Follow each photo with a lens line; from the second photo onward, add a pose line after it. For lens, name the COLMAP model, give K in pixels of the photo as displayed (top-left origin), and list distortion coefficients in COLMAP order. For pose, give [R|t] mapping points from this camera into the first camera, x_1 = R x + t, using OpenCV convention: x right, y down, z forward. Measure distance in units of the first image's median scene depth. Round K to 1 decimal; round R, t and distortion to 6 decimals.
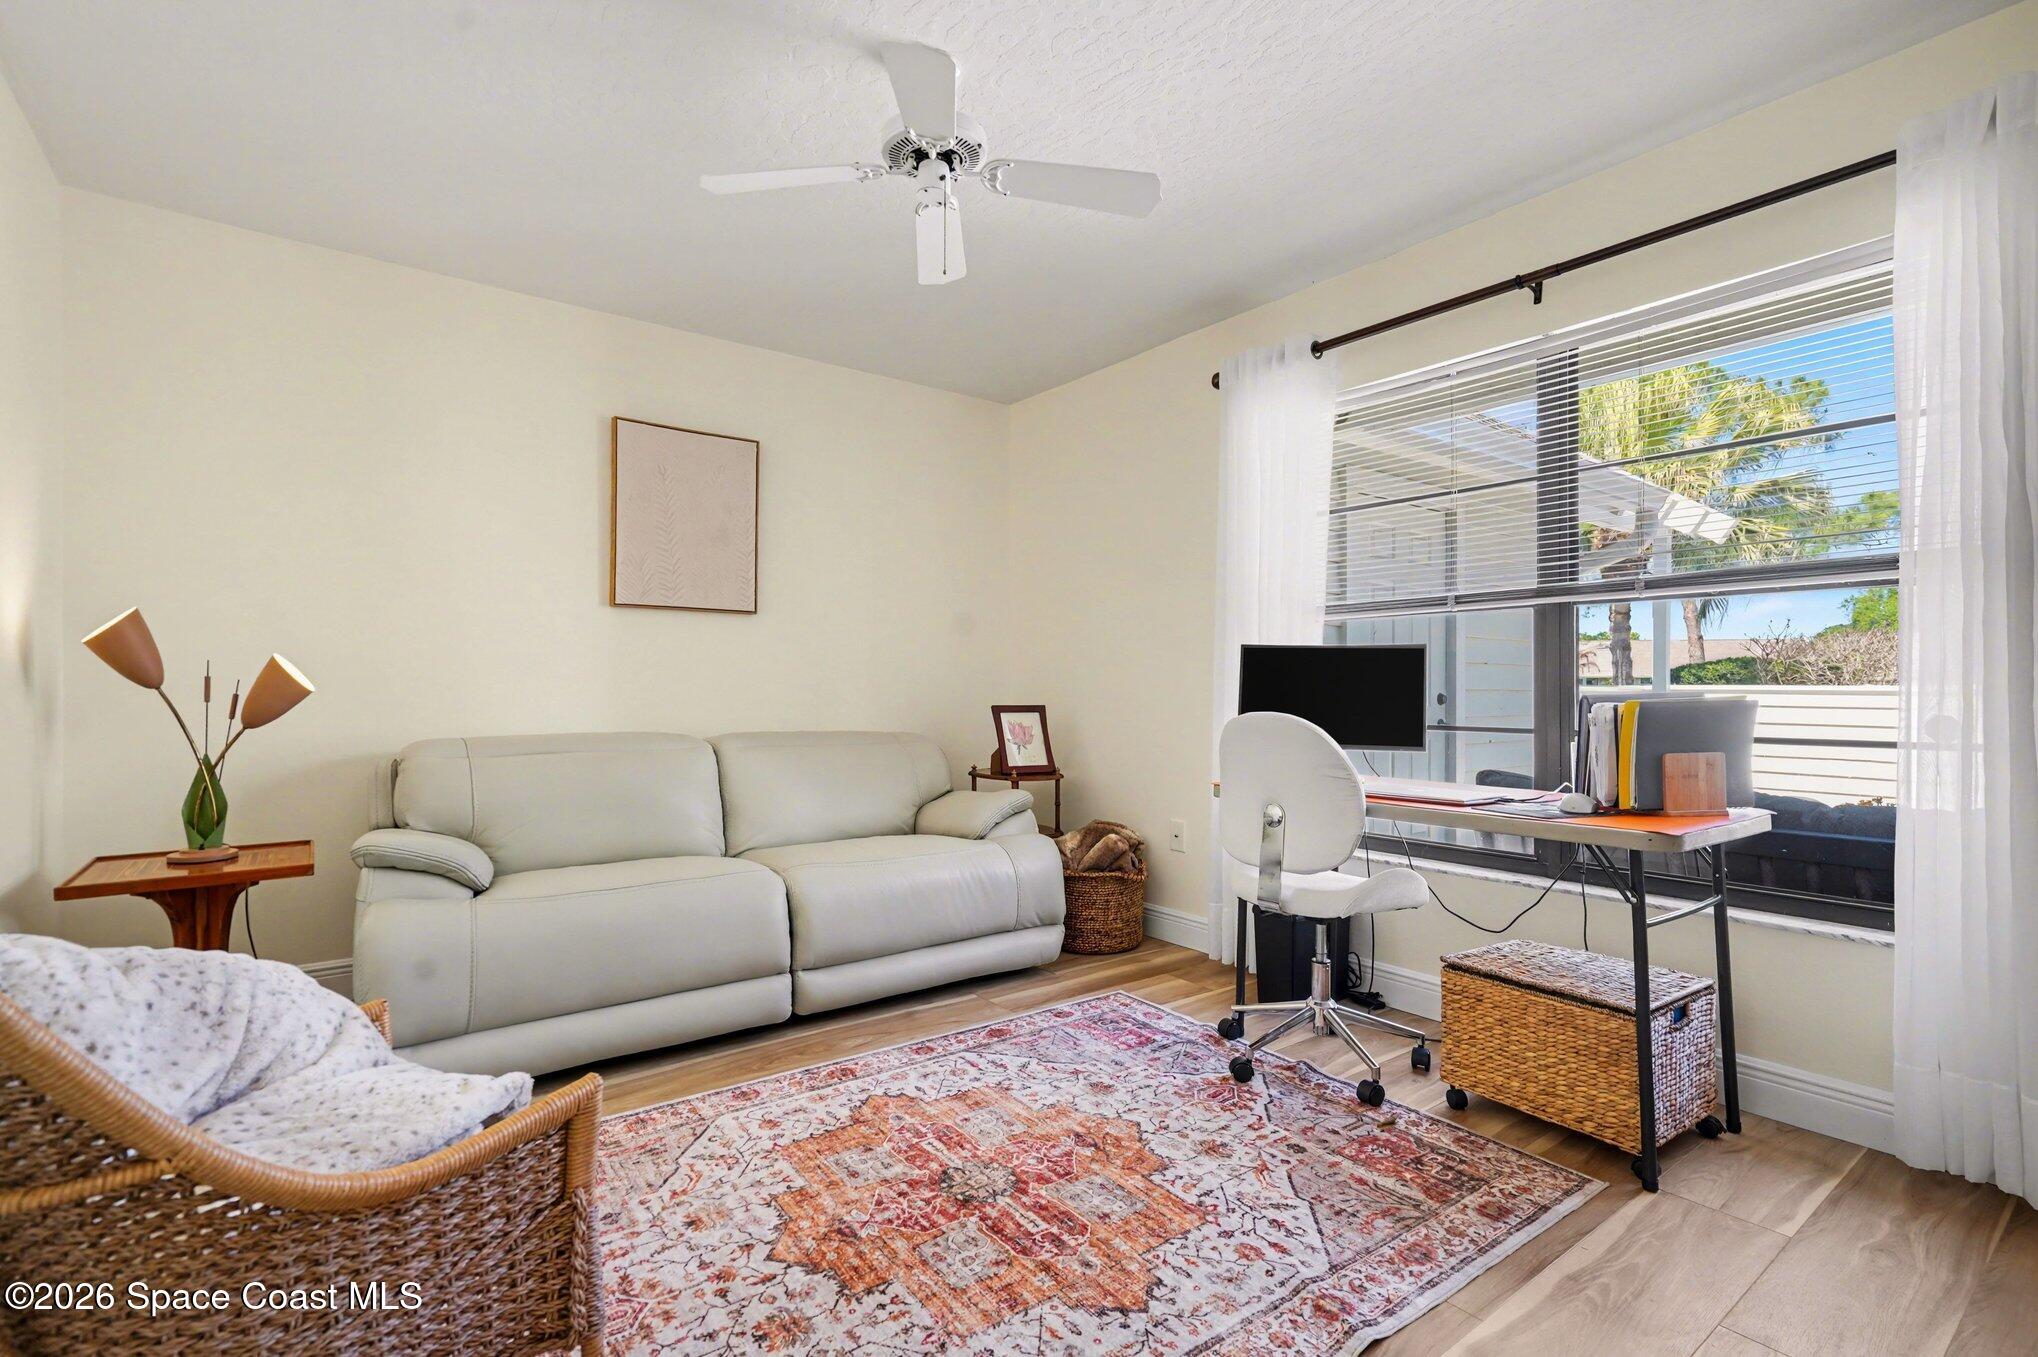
lens RADIAL K [[931.4, 0, 1018.5], [0, 931.4, 686.0], [0, 0, 1]] dist [-0.002300, 0.000040]
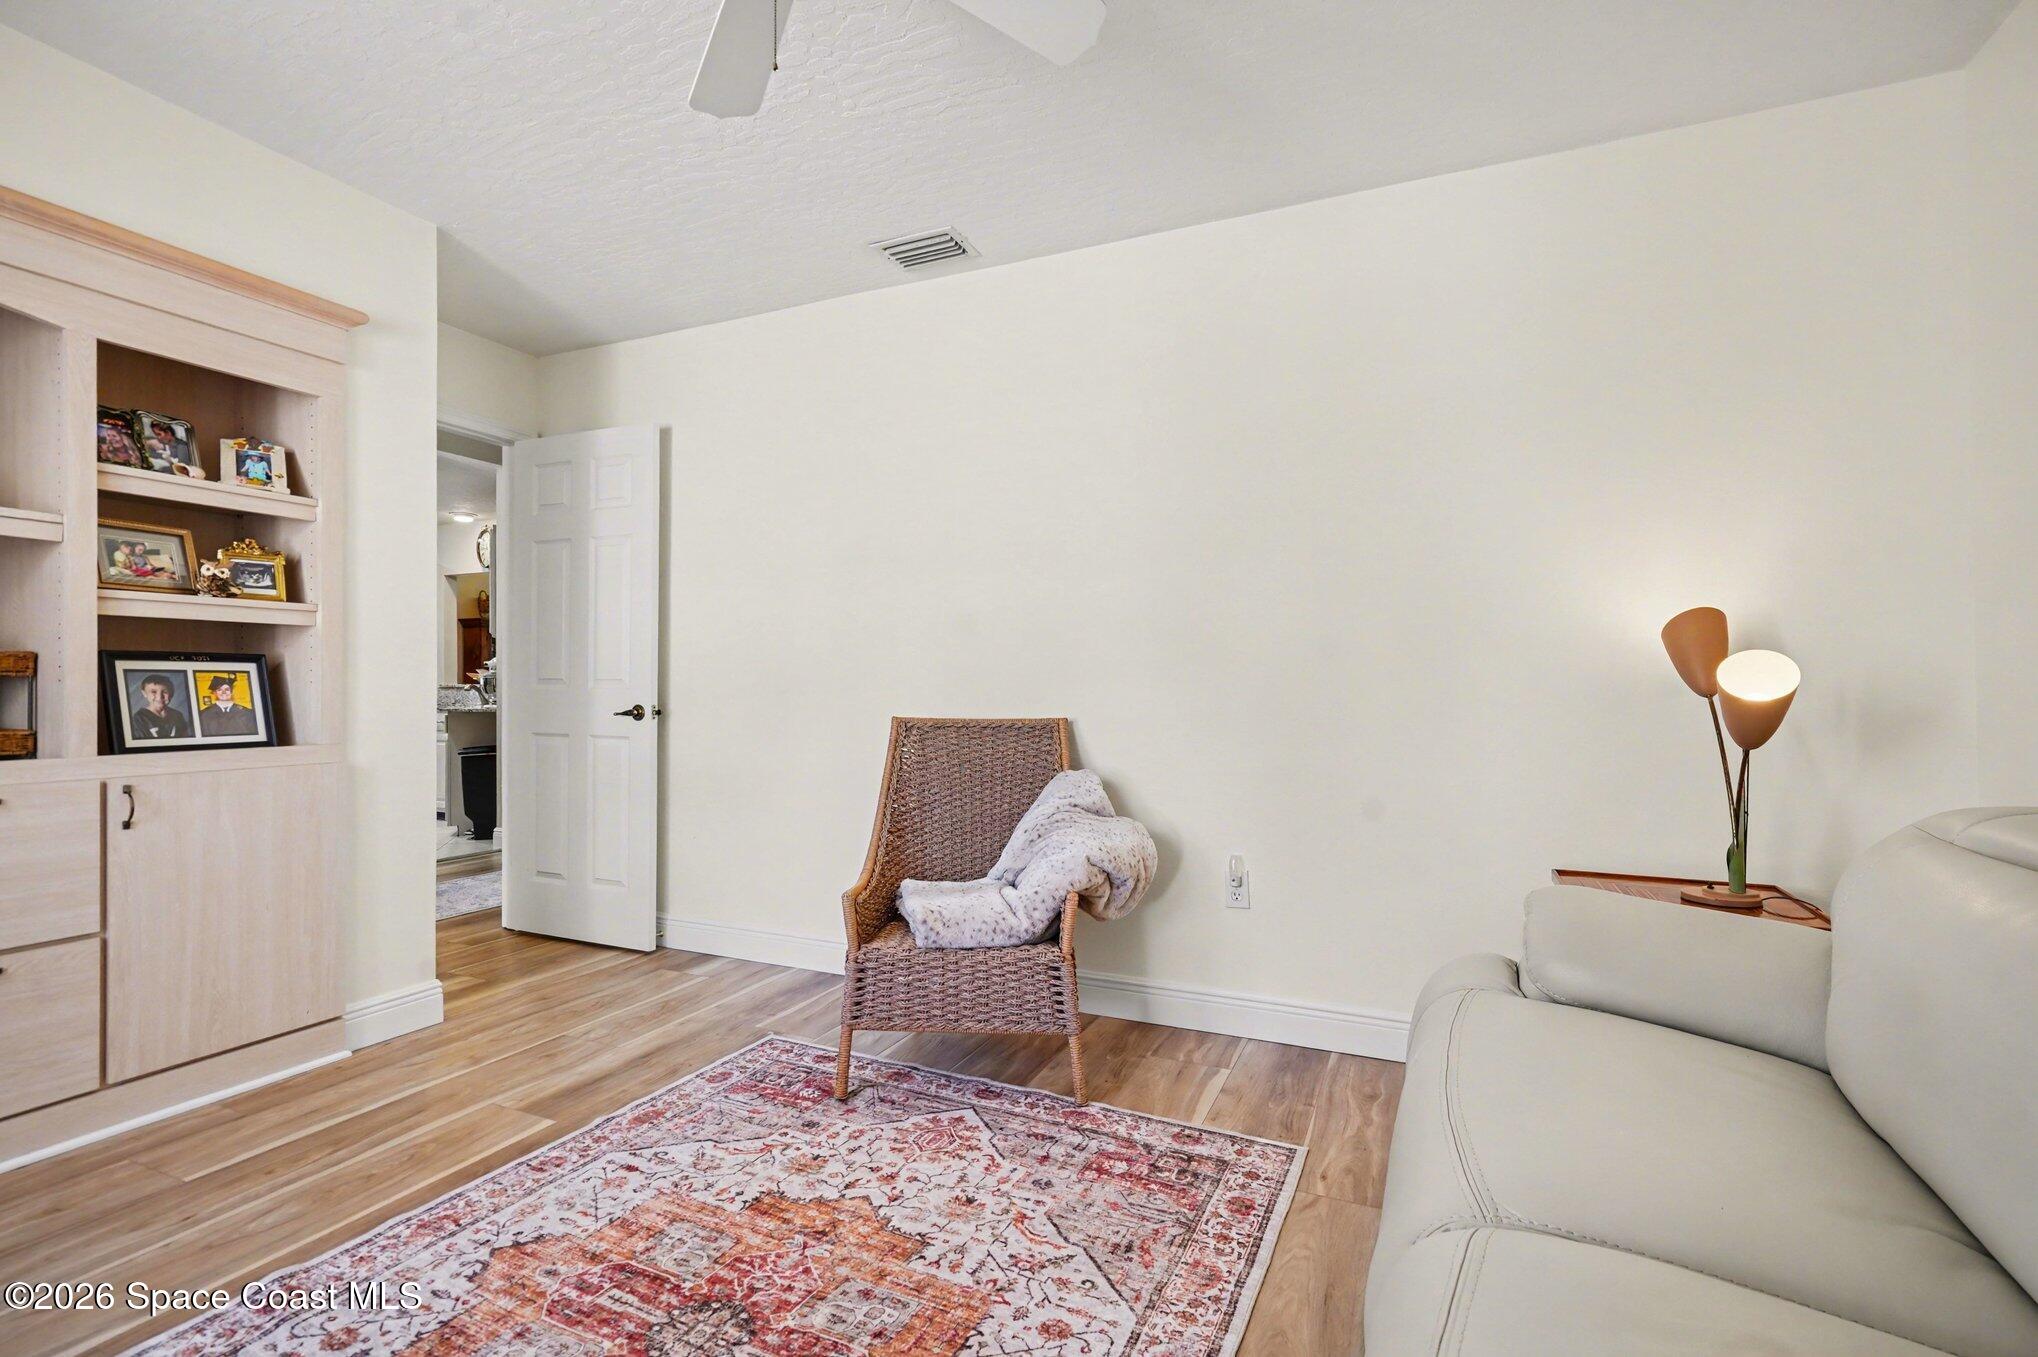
lens RADIAL K [[931.4, 0, 1018.5], [0, 931.4, 686.0], [0, 0, 1]] dist [-0.002300, 0.000040]
pose [[-0.878449, -0.002236, -0.477830, 0.104626], [0.001018, 0.999978, -0.006550, 0.005061], [0.477834, -0.006241, -0.878428, 2.007799]]
